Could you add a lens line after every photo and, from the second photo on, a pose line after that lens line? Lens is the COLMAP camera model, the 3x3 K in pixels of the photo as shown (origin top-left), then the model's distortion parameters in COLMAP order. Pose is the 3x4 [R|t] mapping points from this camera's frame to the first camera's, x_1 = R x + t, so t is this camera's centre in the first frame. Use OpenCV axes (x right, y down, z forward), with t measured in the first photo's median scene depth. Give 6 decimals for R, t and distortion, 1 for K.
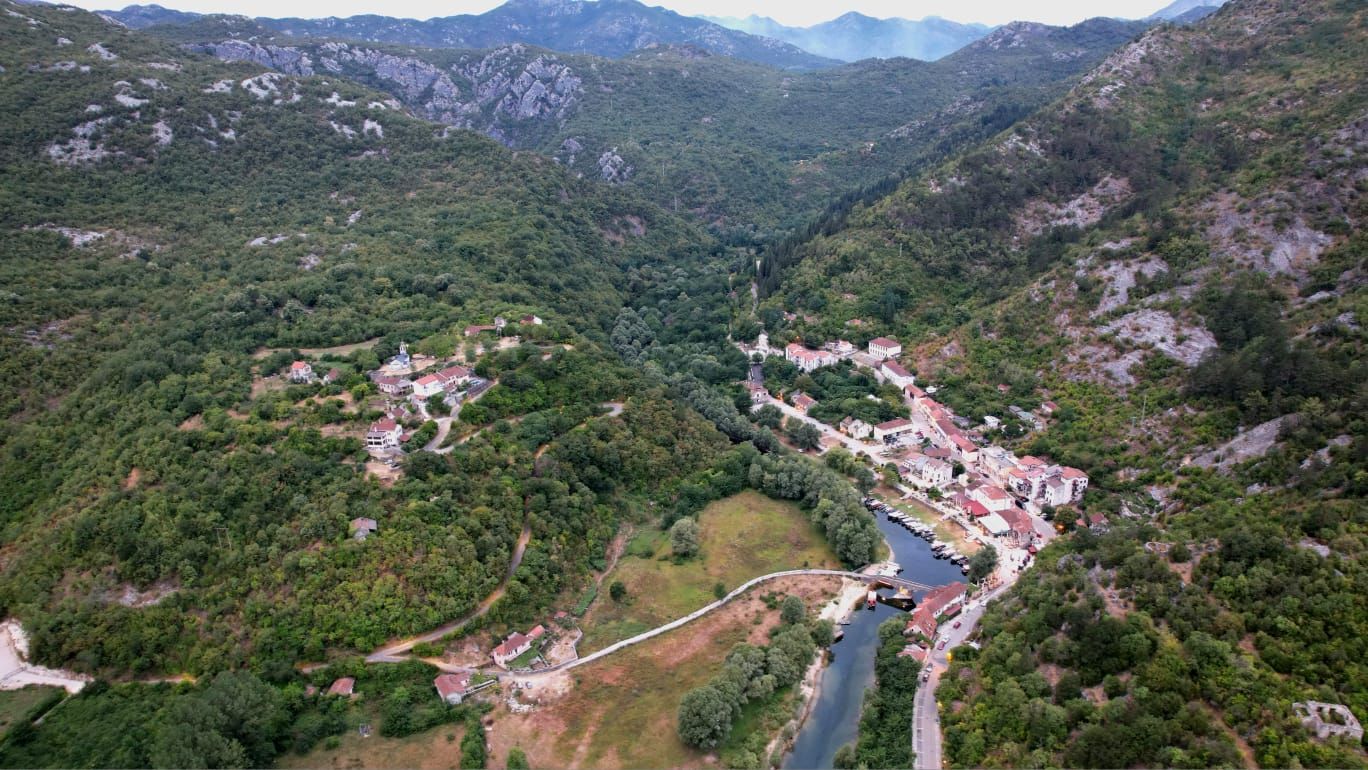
lens RADIAL K [[874.4, 0, 686.5], [0, 874.4, 397.5], [0, 0, 1]] dist [-0.081264, 0.076334]
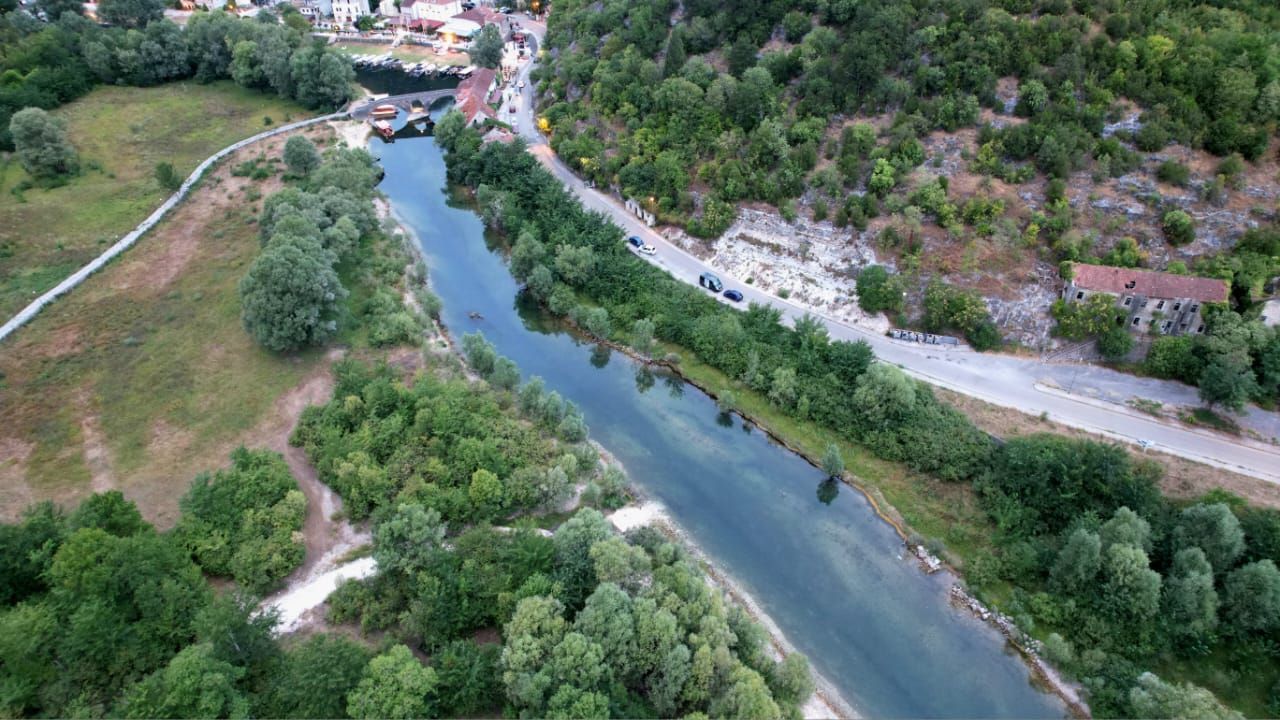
lens RADIAL K [[818.1, 0, 642.3], [0, 818.1, 371.7], [0, 0, 1]] dist [-0.081264, 0.076334]
pose [[0.682964, -0.438816, 0.583953, -0.105989], [0.233164, 0.888584, 0.395037, 0.173232], [-0.692239, -0.133639, 0.709186, 0.308778]]
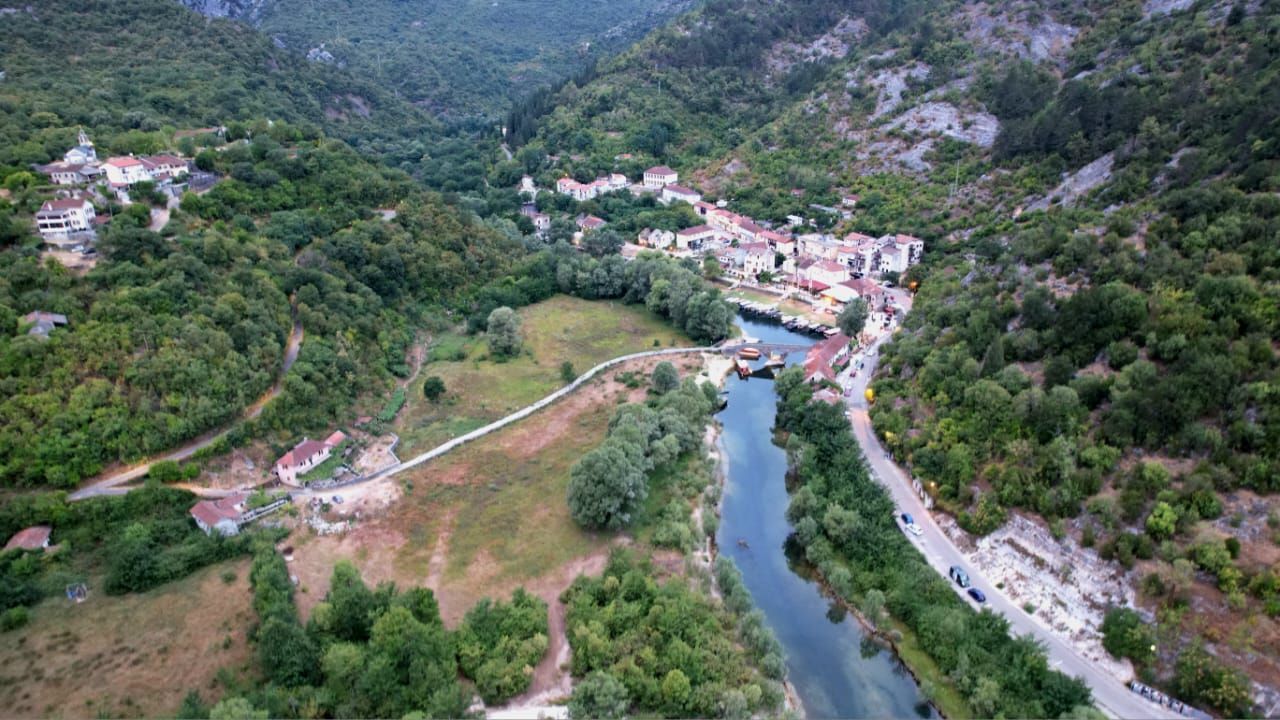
lens RADIAL K [[818.1, 0, 642.3], [0, 818.1, 371.7], [0, 0, 1]] dist [-0.081264, 0.076334]
pose [[0.957105, -0.097492, 0.272845, -0.086559], [0.084494, 0.994675, 0.059017, 0.159524], [-0.277146, -0.033431, 0.960246, 0.231896]]
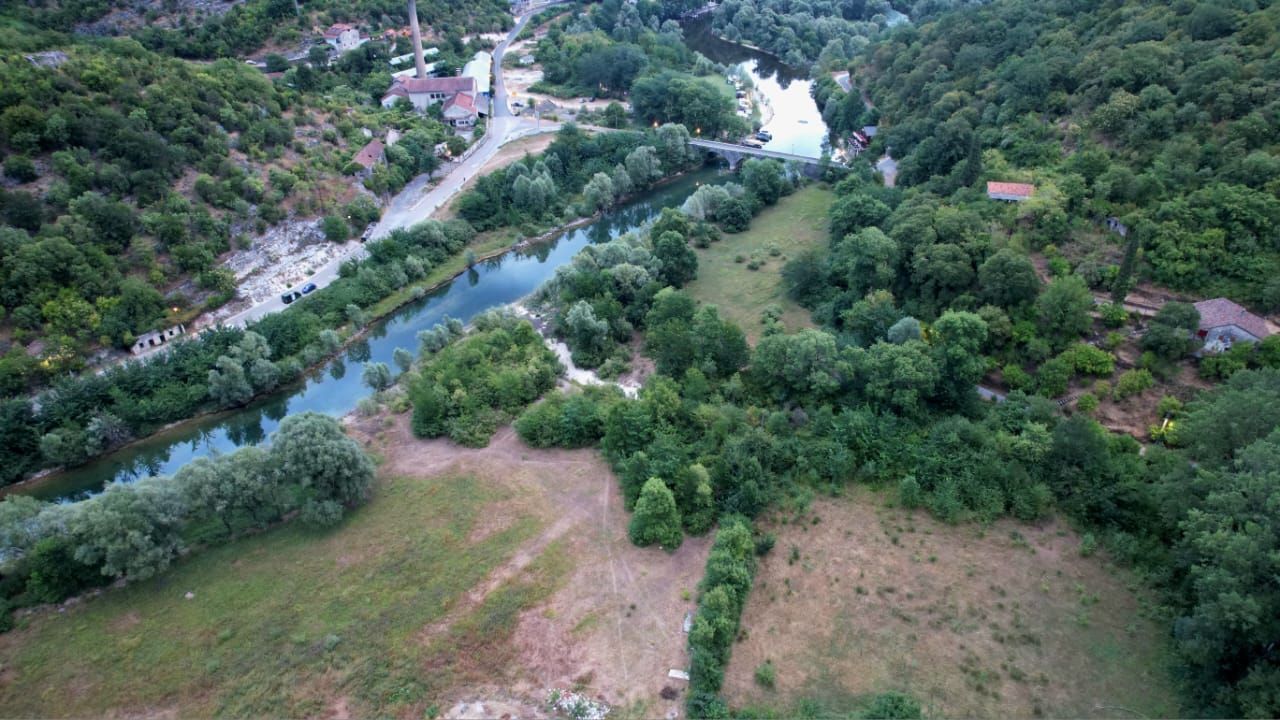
lens RADIAL K [[818.1, 0, 642.3], [0, 818.1, 371.7], [0, 0, 1]] dist [-0.081264, 0.076334]
pose [[-0.896564, -0.204388, 0.392936, -0.240090], [0.178223, 0.645689, 0.742511, -0.006957], [-0.405475, 0.735738, -0.542475, 0.786169]]
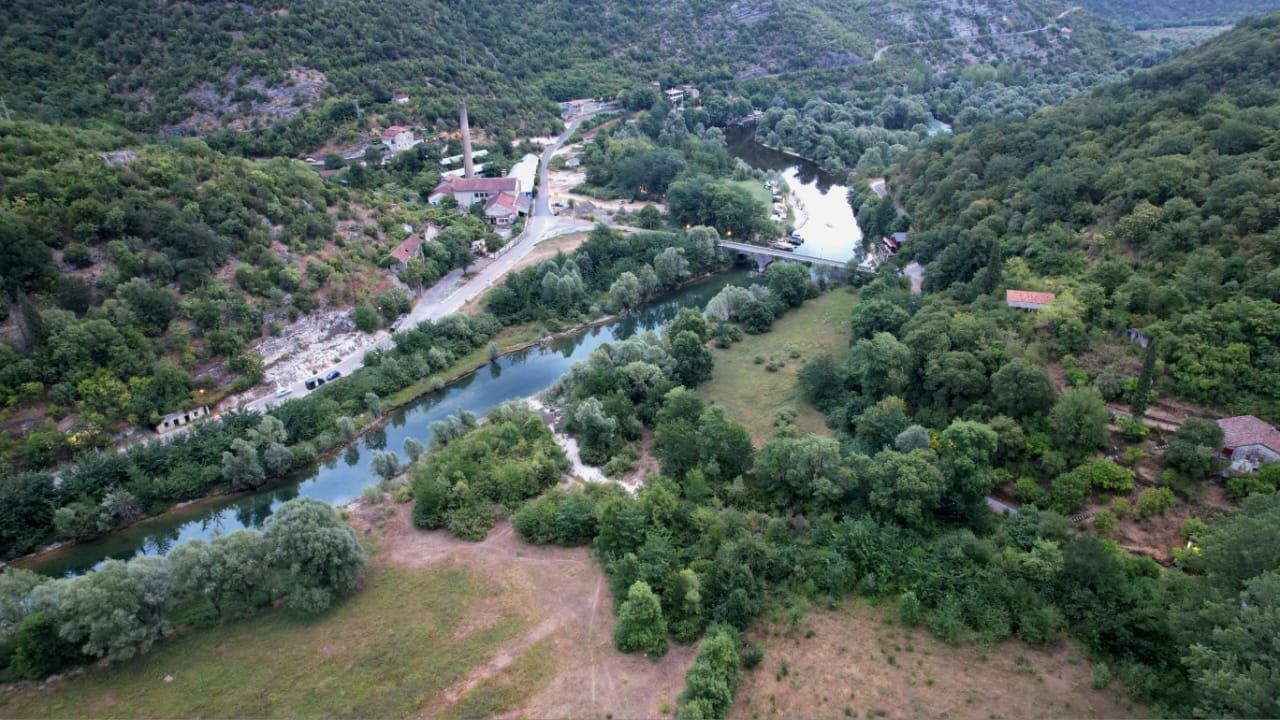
lens RADIAL K [[818.1, 0, 642.3], [0, 818.1, 371.7], [0, 0, 1]] dist [-0.081264, 0.076334]
pose [[-0.862652, -0.184652, 0.470888, -0.260147], [0.198050, 0.733331, 0.650386, -0.003244], [-0.465412, 0.654316, -0.596039, 0.774032]]
